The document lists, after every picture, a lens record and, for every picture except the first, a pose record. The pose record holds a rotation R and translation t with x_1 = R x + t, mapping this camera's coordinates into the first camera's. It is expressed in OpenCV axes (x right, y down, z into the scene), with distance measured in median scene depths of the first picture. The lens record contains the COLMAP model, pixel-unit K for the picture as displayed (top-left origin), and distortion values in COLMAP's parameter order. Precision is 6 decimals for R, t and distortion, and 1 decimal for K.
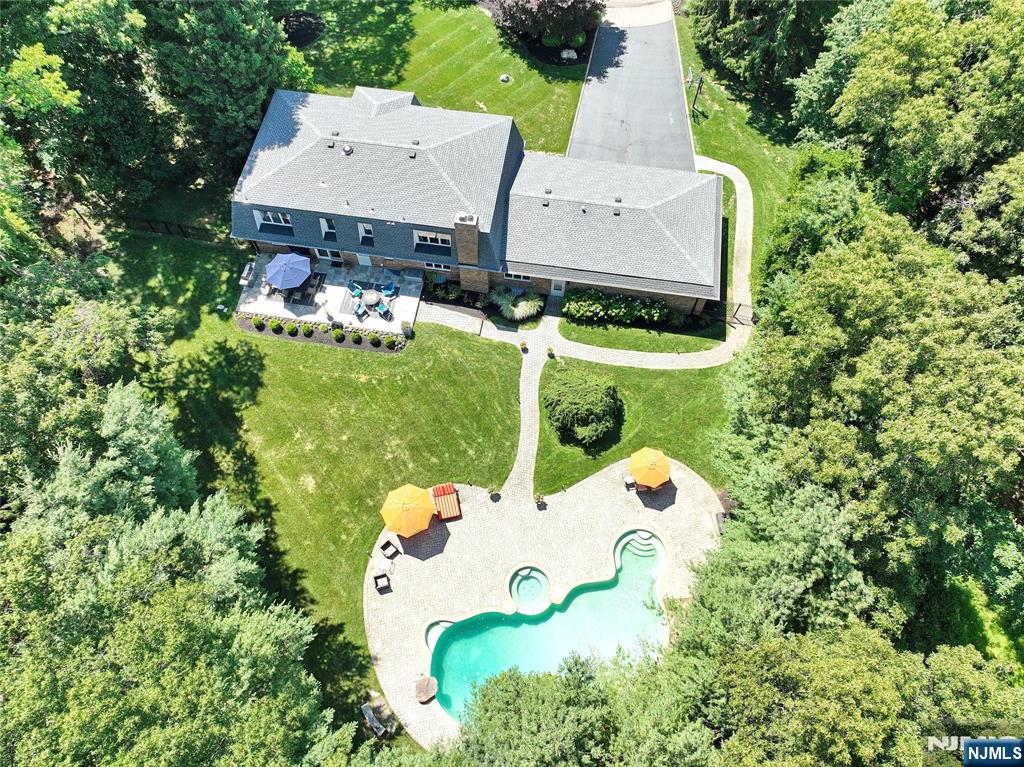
lens RADIAL K [[712.5, 0, 516.9], [0, 712.5, 392.9], [0, 0, 1]] dist [-0.008717, 0.000837]
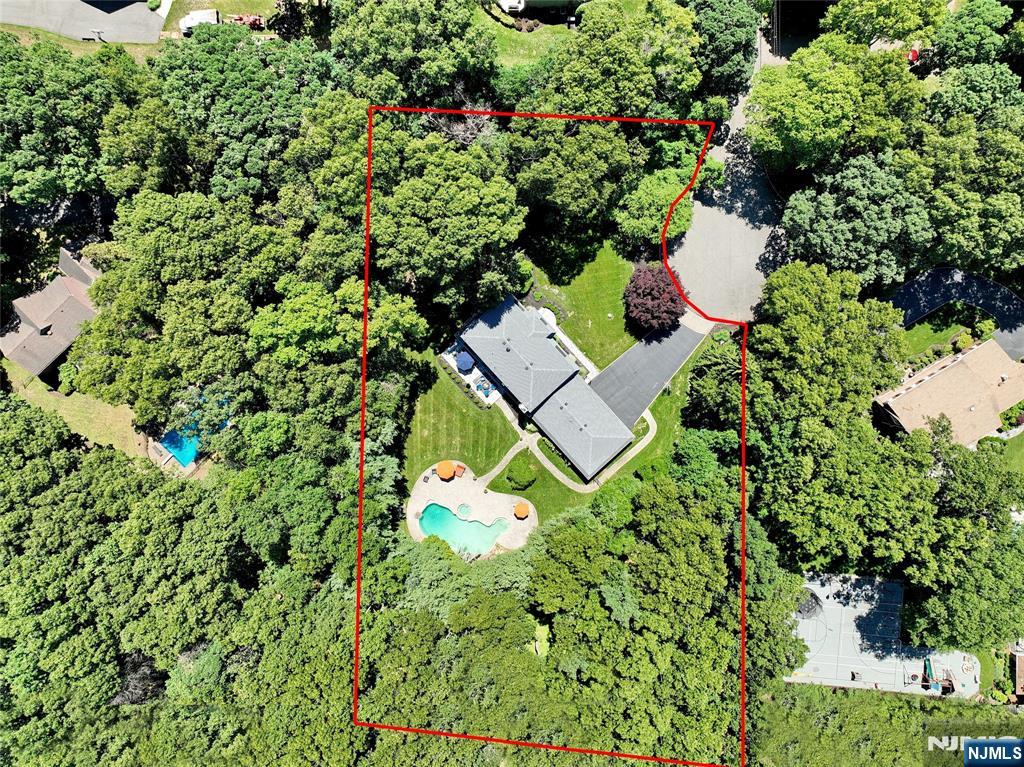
lens RADIAL K [[712.5, 0, 508.3], [0, 712.5, 383.0], [0, 0, 1]] dist [-0.008717, 0.000837]
pose [[0.776934, 0.629155, 0.023188, -0.207620], [-0.577781, 0.697895, 0.423215, -1.245591], [0.250086, -0.342208, 0.905732, -1.236605]]
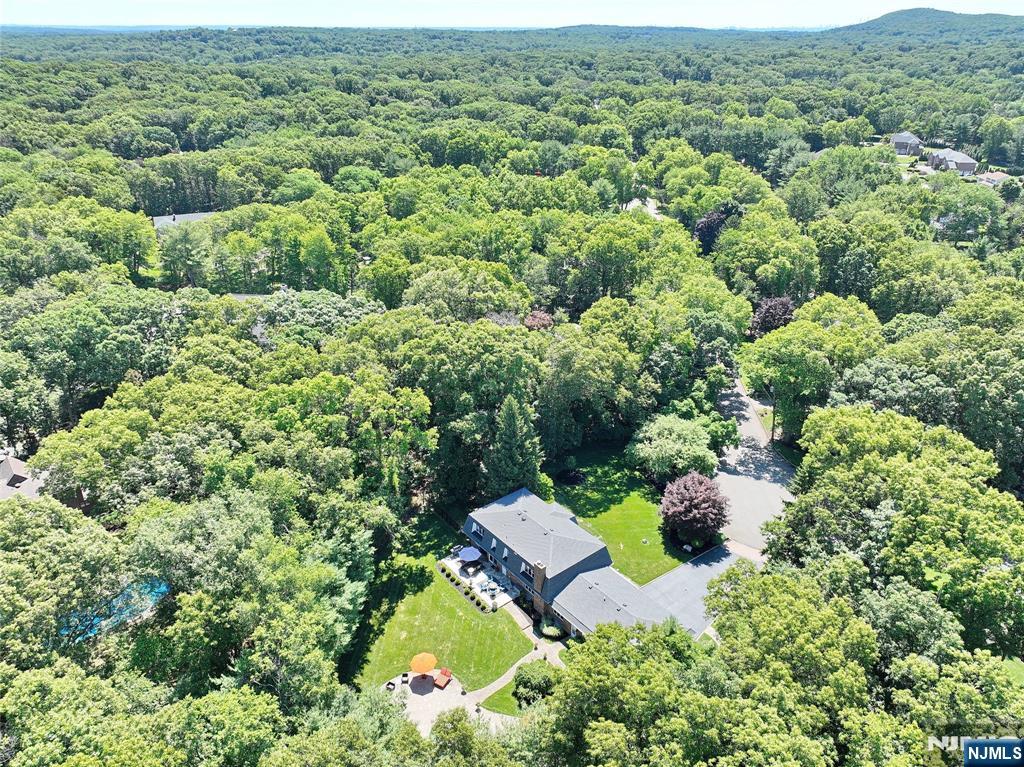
lens RADIAL K [[712.5, 0, 516.9], [0, 712.5, 384.6], [0, 0, 1]] dist [-0.008717, 0.000837]
pose [[0.741422, 0.297869, -0.601304, 0.852795], [-0.604283, 0.686002, -0.405269, 0.238037], [0.291779, 0.663834, 0.688614, -0.682164]]
